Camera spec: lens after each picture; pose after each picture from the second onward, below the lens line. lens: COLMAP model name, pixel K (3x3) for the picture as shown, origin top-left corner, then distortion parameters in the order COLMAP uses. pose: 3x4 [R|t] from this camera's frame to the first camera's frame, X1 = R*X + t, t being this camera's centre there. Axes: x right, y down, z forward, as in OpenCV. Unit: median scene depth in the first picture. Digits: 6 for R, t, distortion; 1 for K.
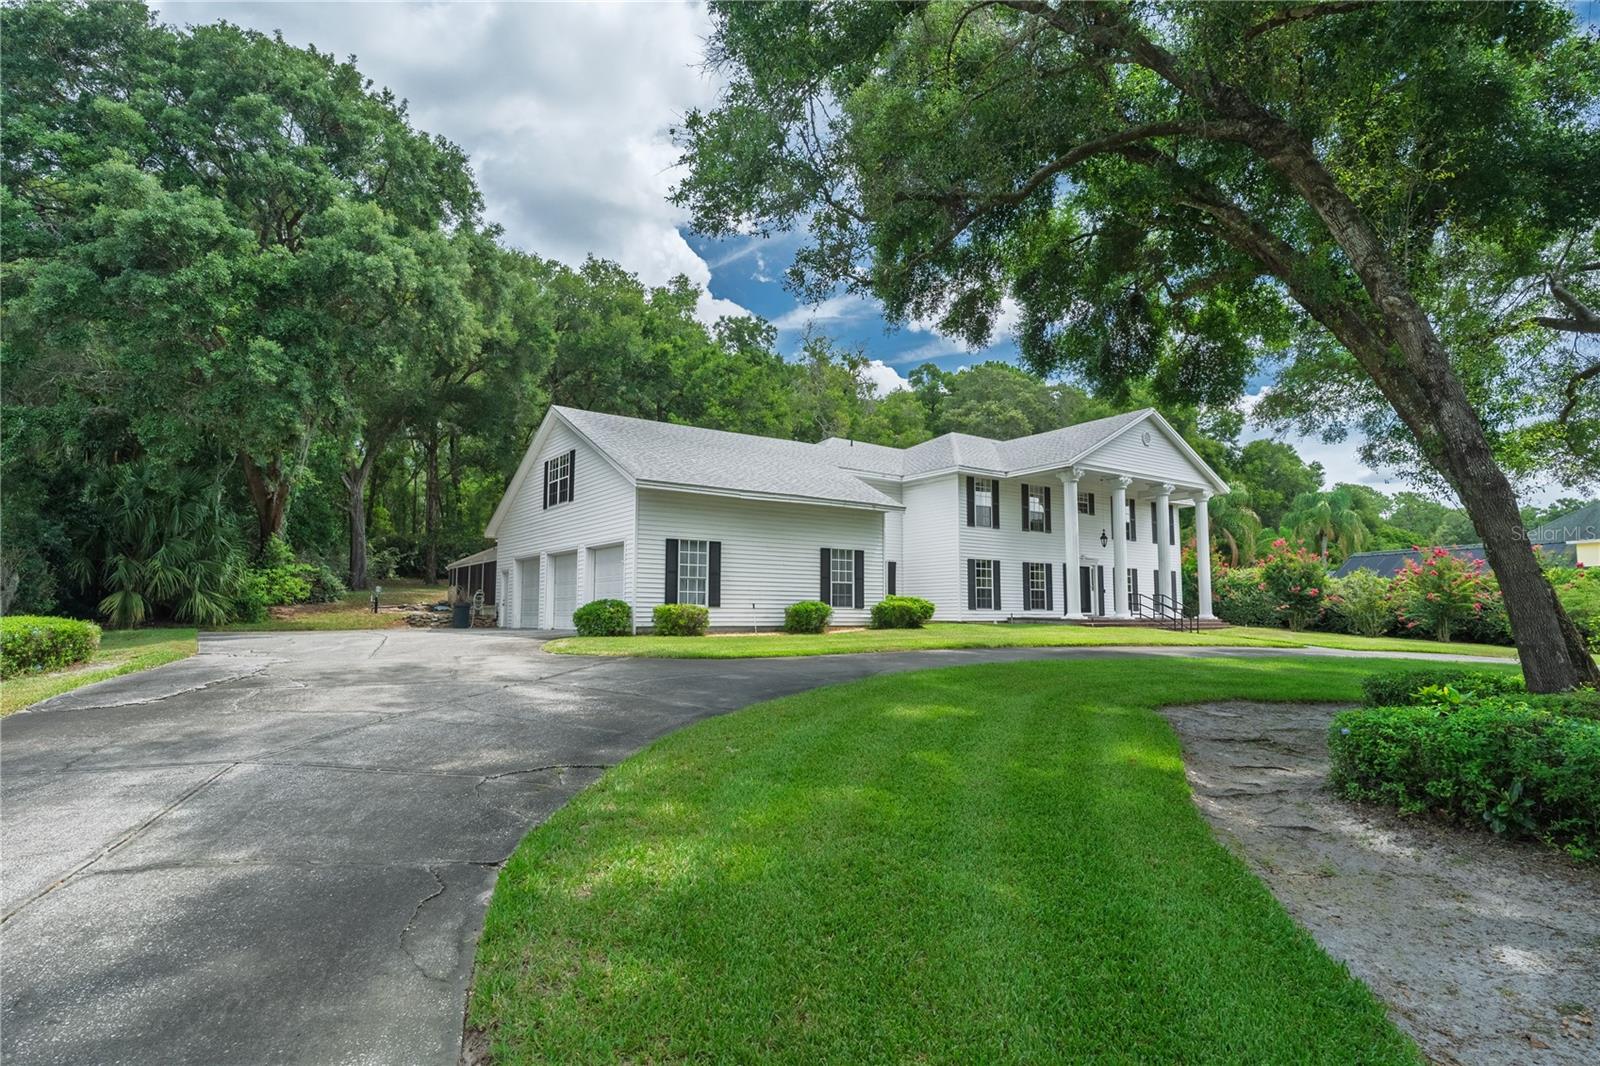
lens RADIAL K [[853.5, 0, 800.0], [0, 853.5, 533.0], [0, 0, 1]] dist [-0.007987, -0.000333]
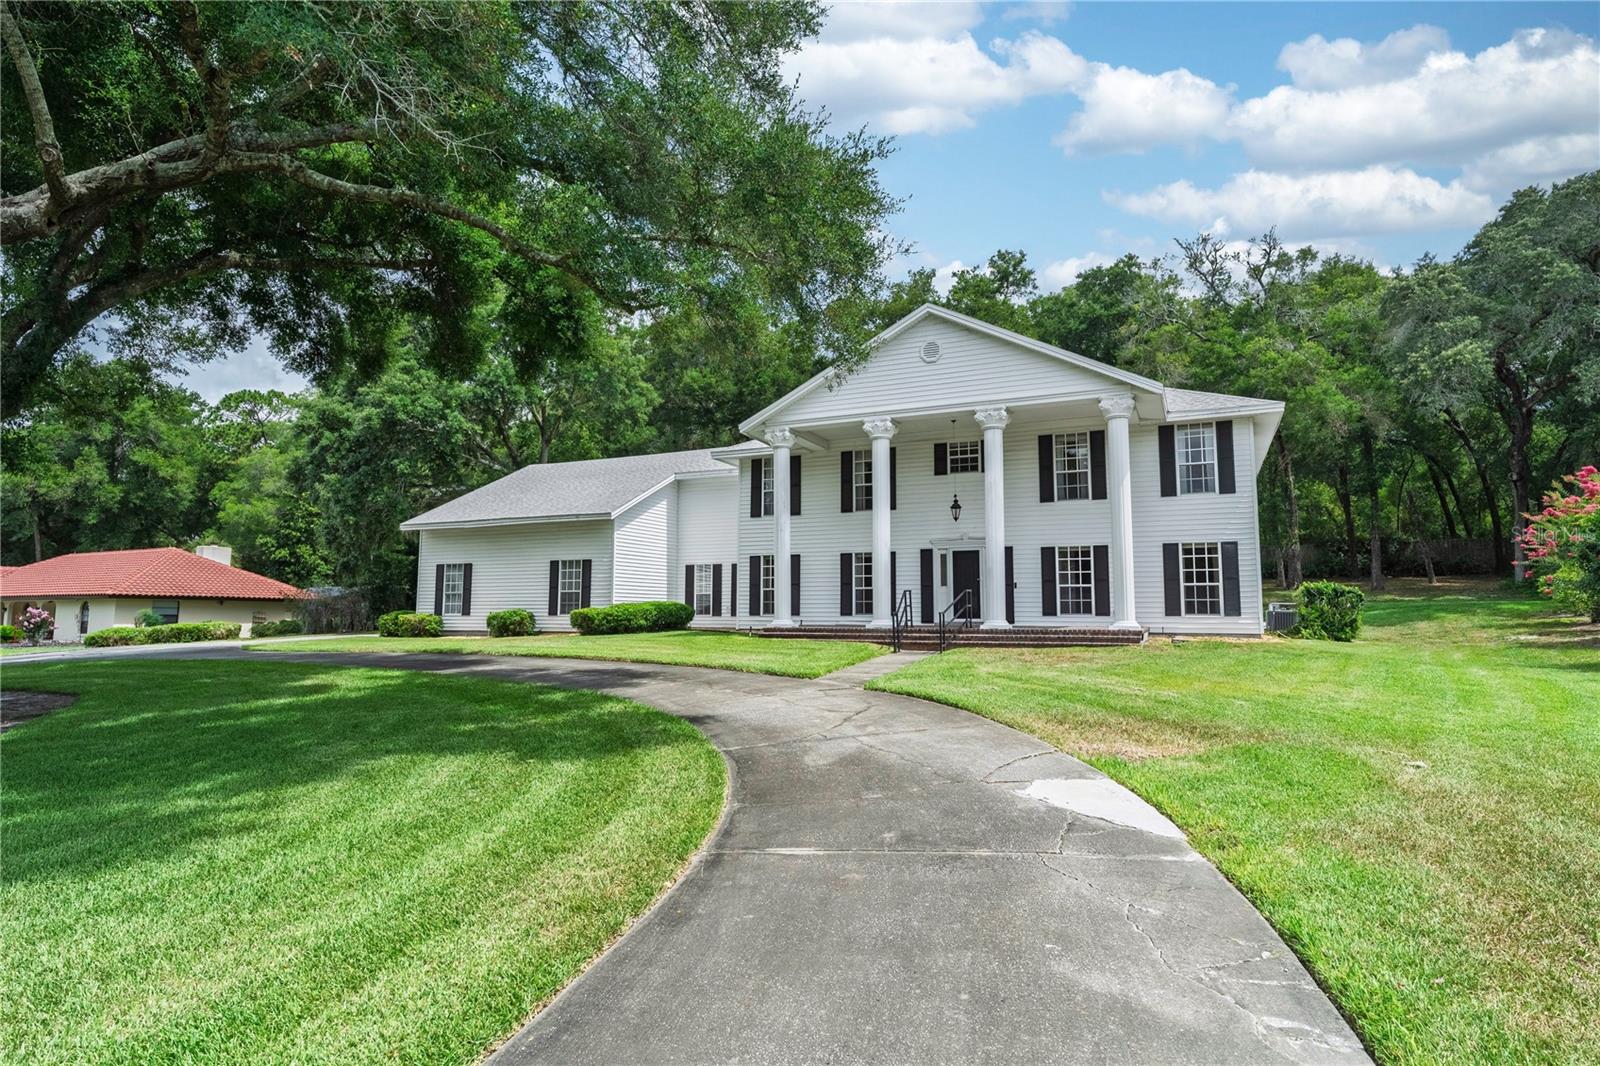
lens RADIAL K [[875.9, 0, 800.0], [0, 875.9, 533.0], [0, 0, 1]] dist [-0.003134, -0.000376]
pose [[0.494221, -0.086614, -0.865011, 0.918857], [0.083426, 0.995157, -0.051981, 0.053259], [0.865324, -0.046474, 0.499054, 0.566578]]
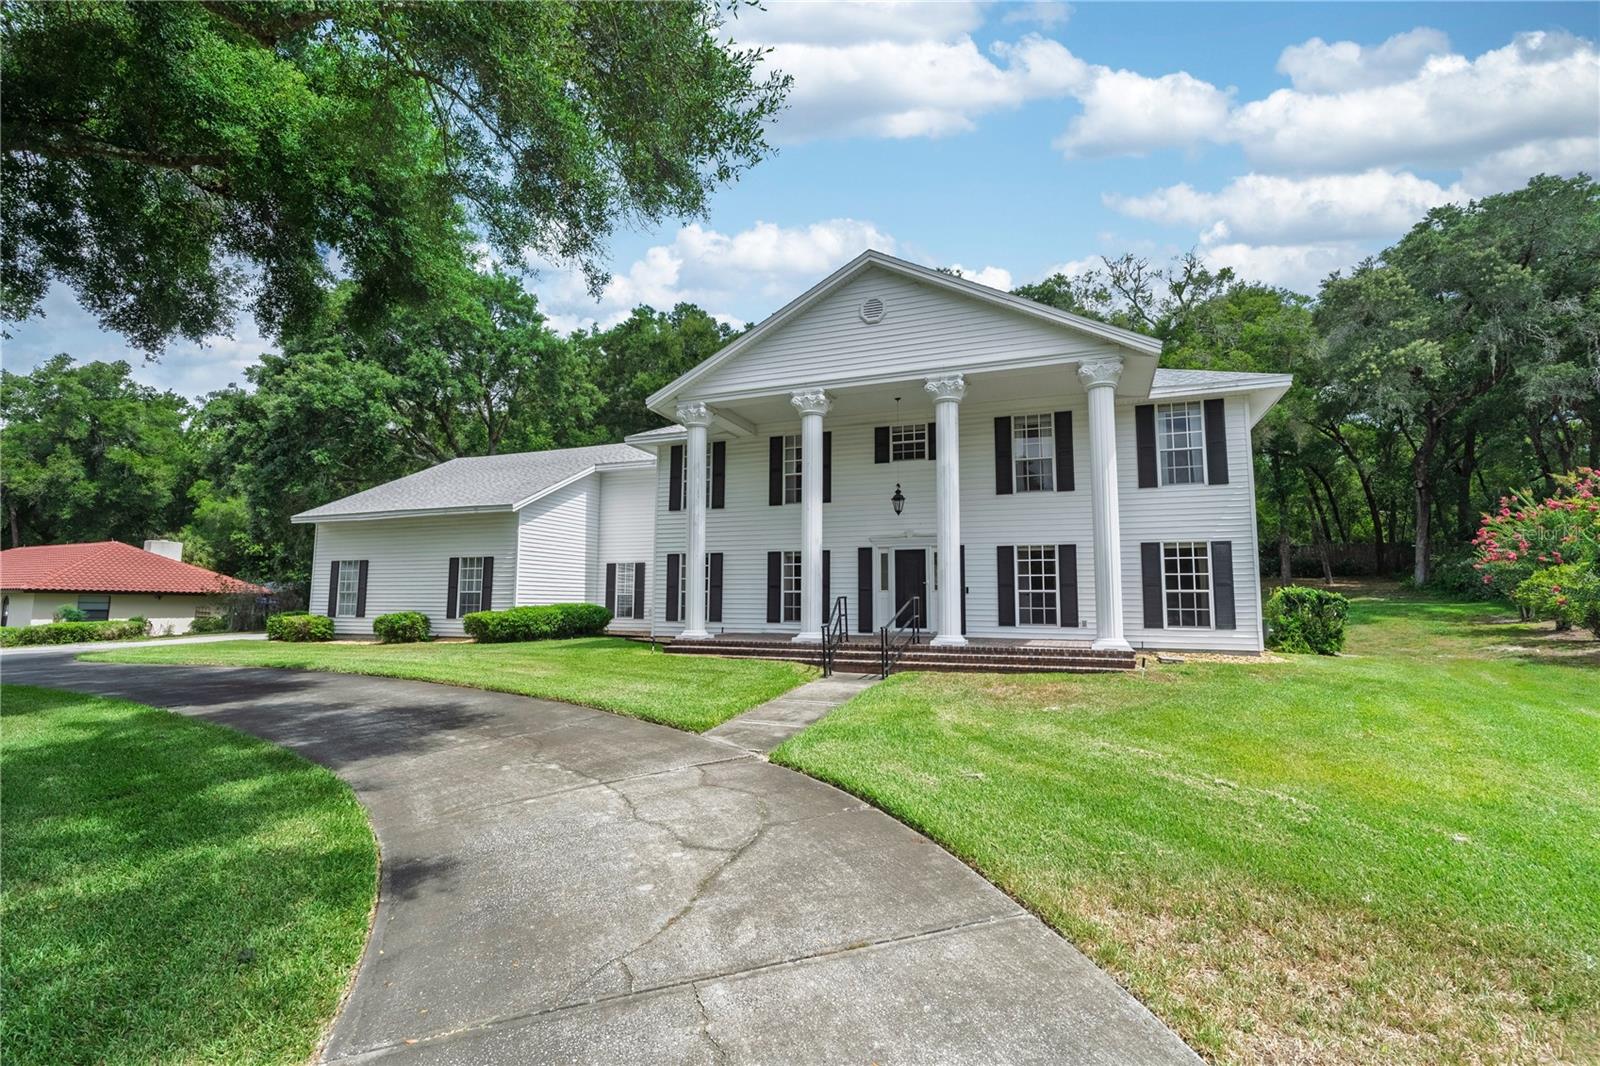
lens RADIAL K [[723.8, 0, 800.0], [0, 723.8, 533.0], [0, 0, 1]] dist [-0.003775, -0.000495]
pose [[0.541193, -0.085840, -0.836506, 0.749962], [0.077284, 0.995643, -0.052170, 0.050616], [0.837340, -0.036414, 0.545469, 0.698020]]
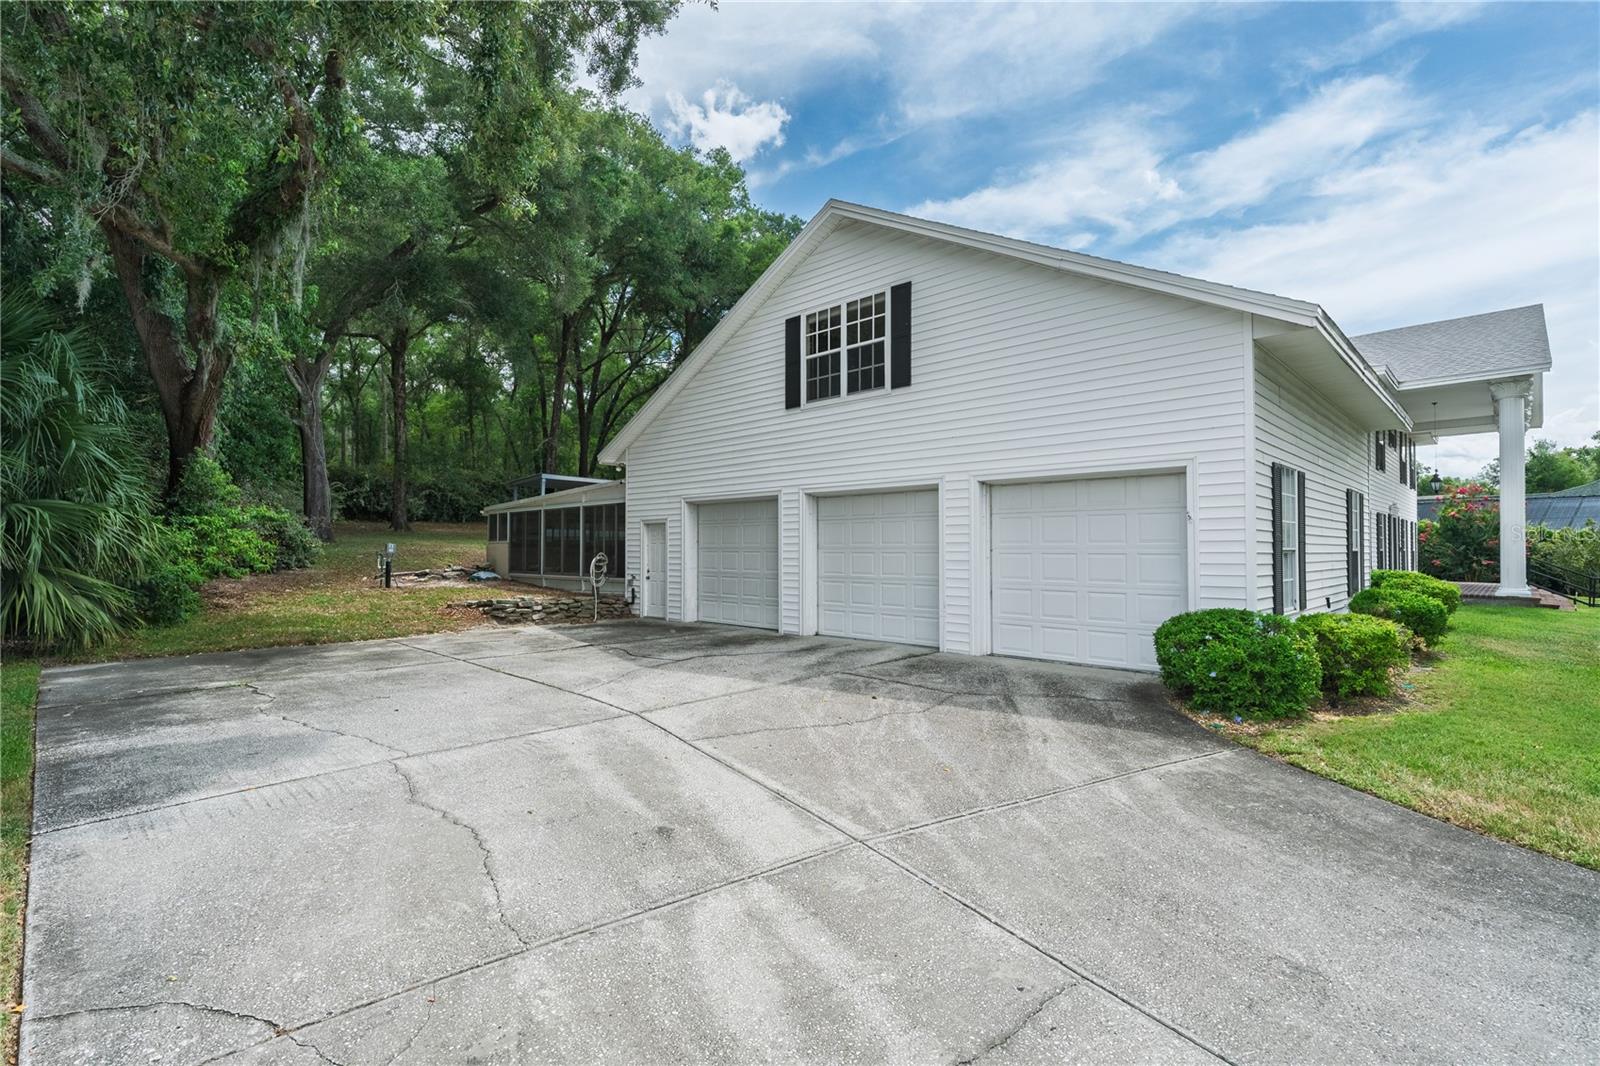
lens RADIAL K [[745.3, 0, 800.0], [0, 745.3, 533.0], [0, 0, 1]] dist [-0.001507, -0.000375]
pose [[0.984863, 0.000976, 0.173332, -0.356587], [-0.014062, 0.997138, 0.074285, 0.014242], [-0.172763, -0.075598, 0.982058, 0.511368]]
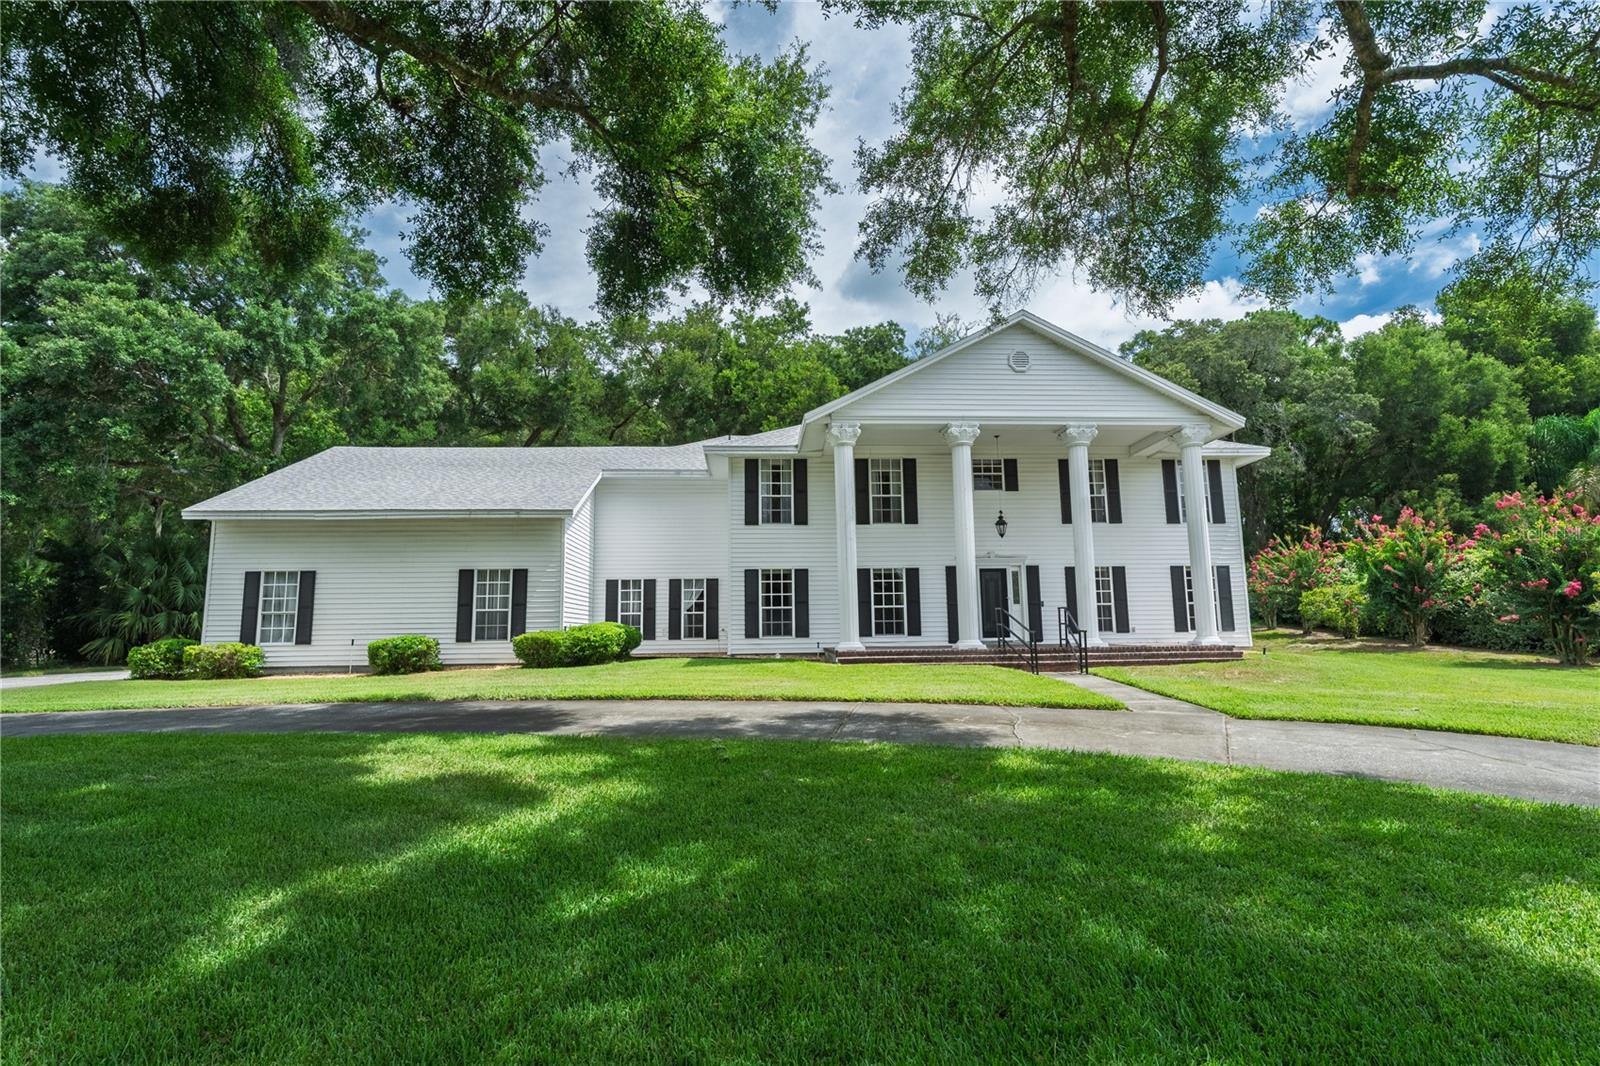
lens RADIAL K [[776.6, 0, 800.0], [0, 776.6, 533.0], [0, 0, 1]] dist [-0.002600, -0.000416]
pose [[0.846911, -0.086789, -0.524604, 0.555342], [0.068211, 0.996171, -0.054685, 0.036291], [0.527341, 0.010529, 0.849588, 0.421941]]
